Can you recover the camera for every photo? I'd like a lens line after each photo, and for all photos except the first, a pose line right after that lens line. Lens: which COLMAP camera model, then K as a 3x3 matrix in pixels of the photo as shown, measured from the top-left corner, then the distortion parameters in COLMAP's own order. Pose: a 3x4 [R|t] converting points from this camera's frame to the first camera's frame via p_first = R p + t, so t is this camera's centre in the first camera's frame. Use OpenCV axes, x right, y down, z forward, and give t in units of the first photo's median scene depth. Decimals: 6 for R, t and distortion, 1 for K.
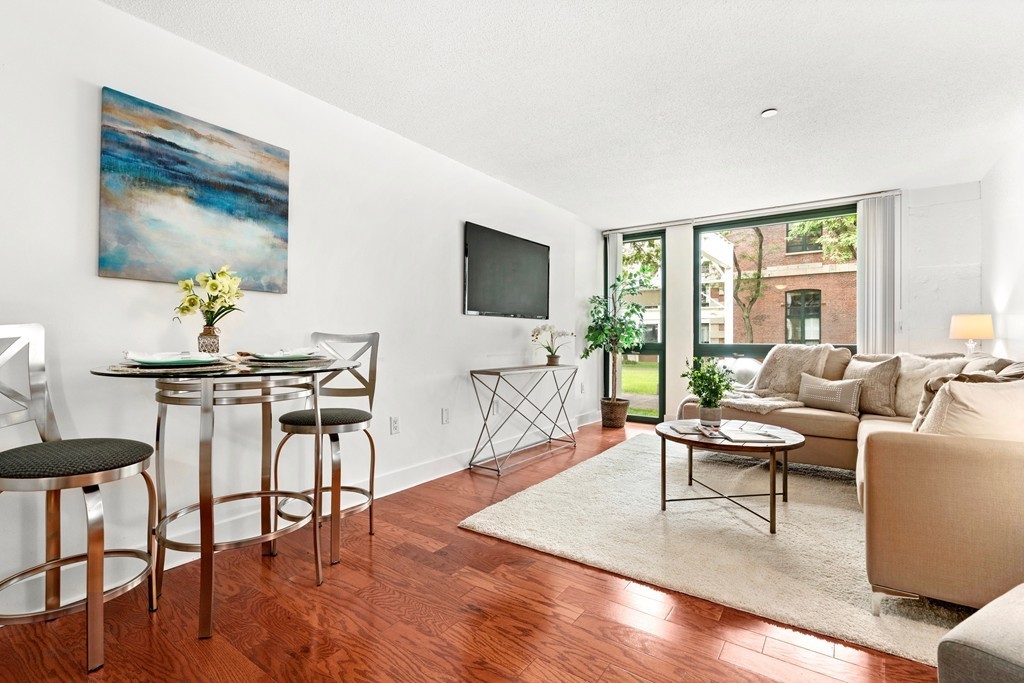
lens RADIAL K [[469.1, 0, 513.3], [0, 469.1, 338.2], [0, 0, 1]] dist [-0.008724, 0.003492]
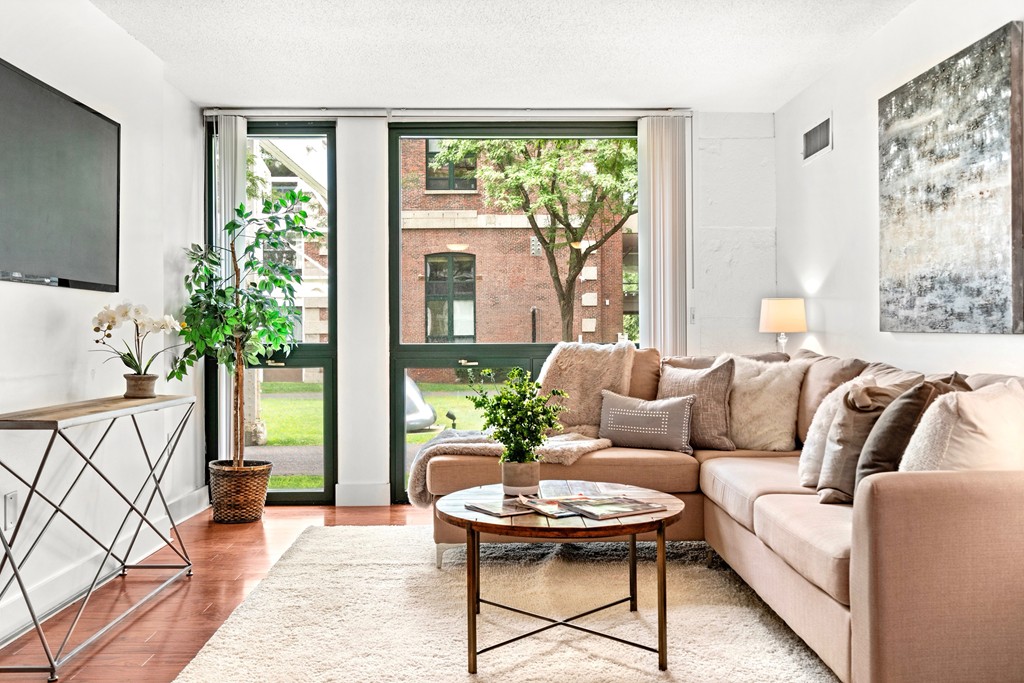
lens RADIAL K [[905.4, 0, 515.0], [0, 905.4, 325.1], [0, 0, 1]] dist [-0.001215, 0.025922]
pose [[0.797169, 0.000148, 0.603756, -0.182623], [0.006205, 0.999945, -0.008437, -0.000297], [-0.603724, 0.010472, 0.797124, 0.146255]]
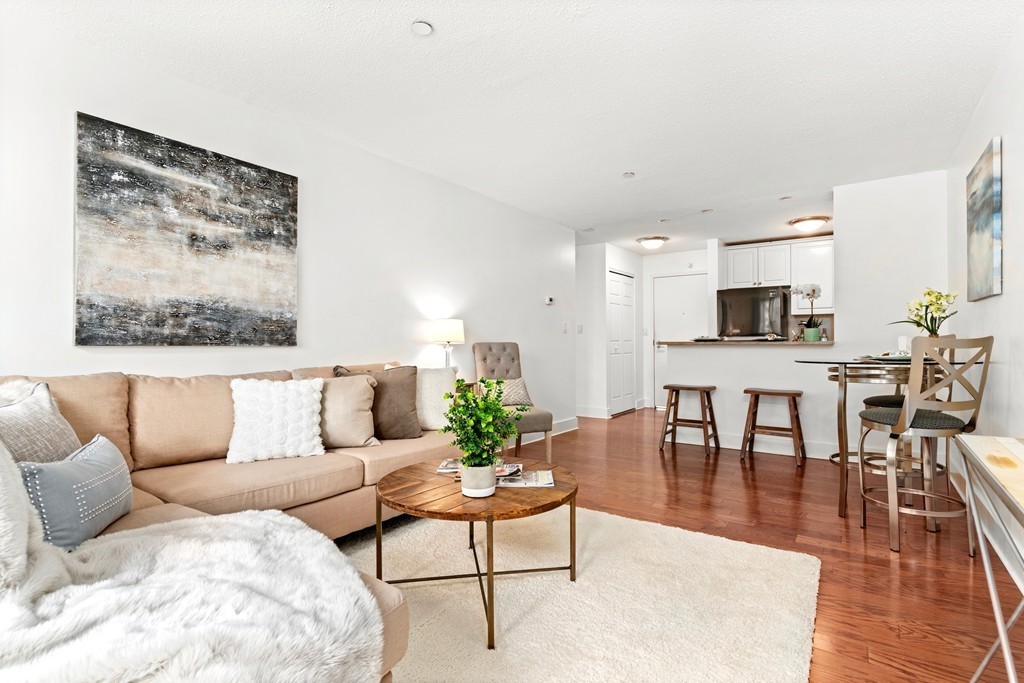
lens RADIAL K [[469.1, 0, 504.4], [0, 469.1, 340.2], [0, 0, 1]] dist [-0.008724, 0.003492]
pose [[-0.999934, 0.003130, 0.011084, 0.324783], [0.003092, 0.999989, -0.003493, -0.002270], [-0.011095, -0.003459, -0.999932, 1.329039]]
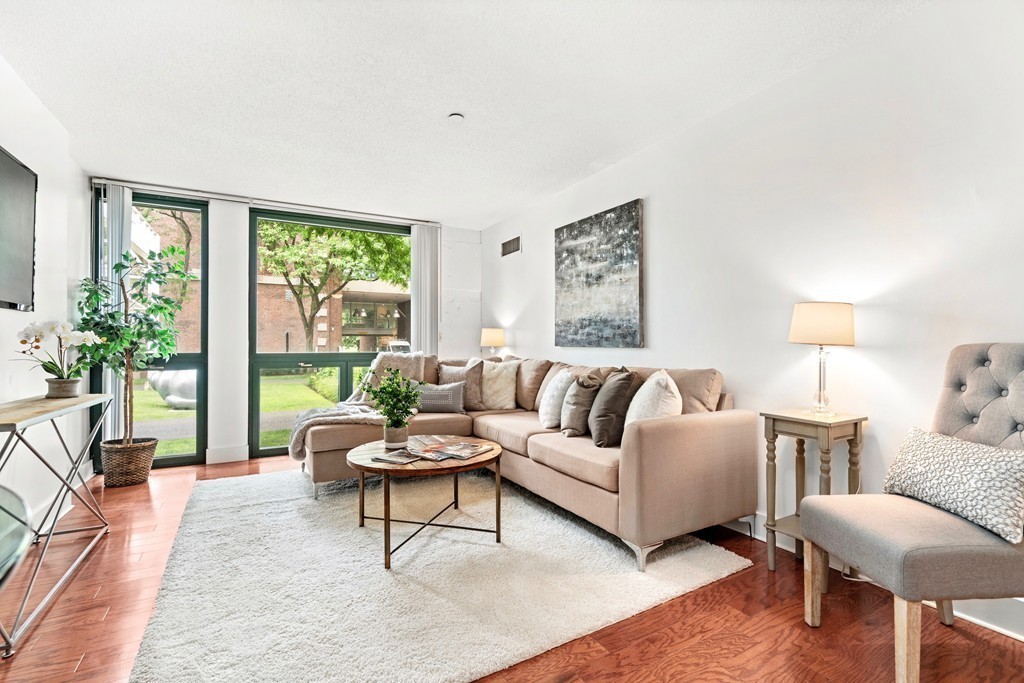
lens RADIAL K [[469.1, 0, 514.2], [0, 469.1, 340.2], [0, 0, 1]] dist [-0.008724, 0.003492]
pose [[0.417736, 0.009191, 0.908522, -0.233302], [0.002131, 0.999936, -0.011095, -0.001069], [-0.908566, 0.006571, 0.417690, 0.377023]]
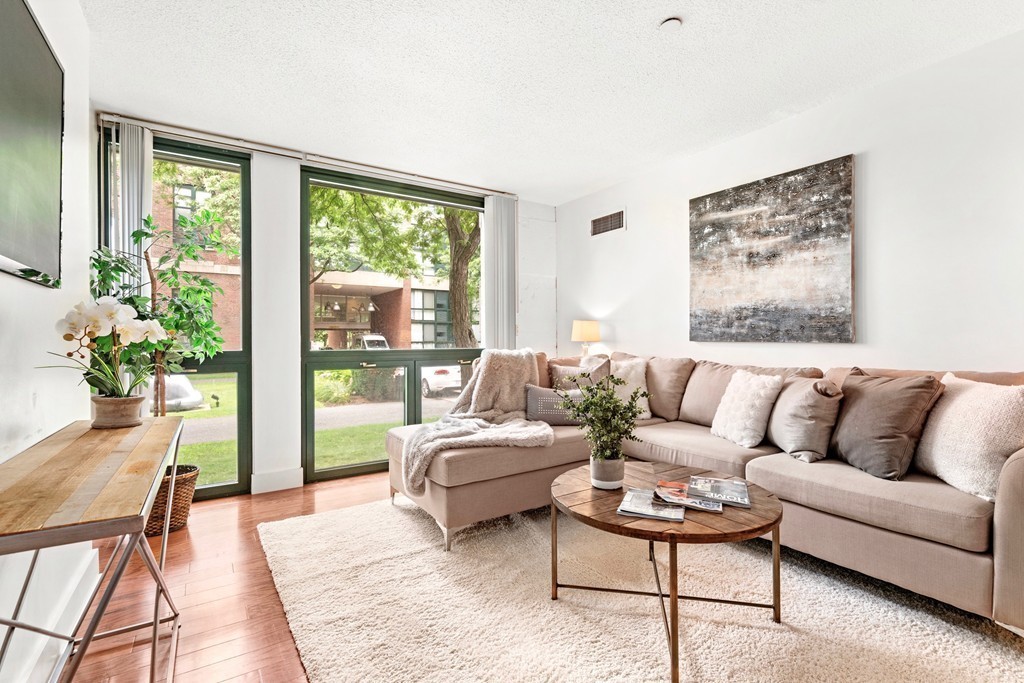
lens RADIAL K [[469.1, 0, 512.7], [0, 469.1, 339.2], [0, 0, 1]] dist [-0.008724, 0.003492]
pose [[0.350526, -0.000511, 0.936553, -0.161961], [0.003653, 0.999993, -0.000822, -0.003643], [-0.936546, 0.003709, 0.350526, 0.769583]]
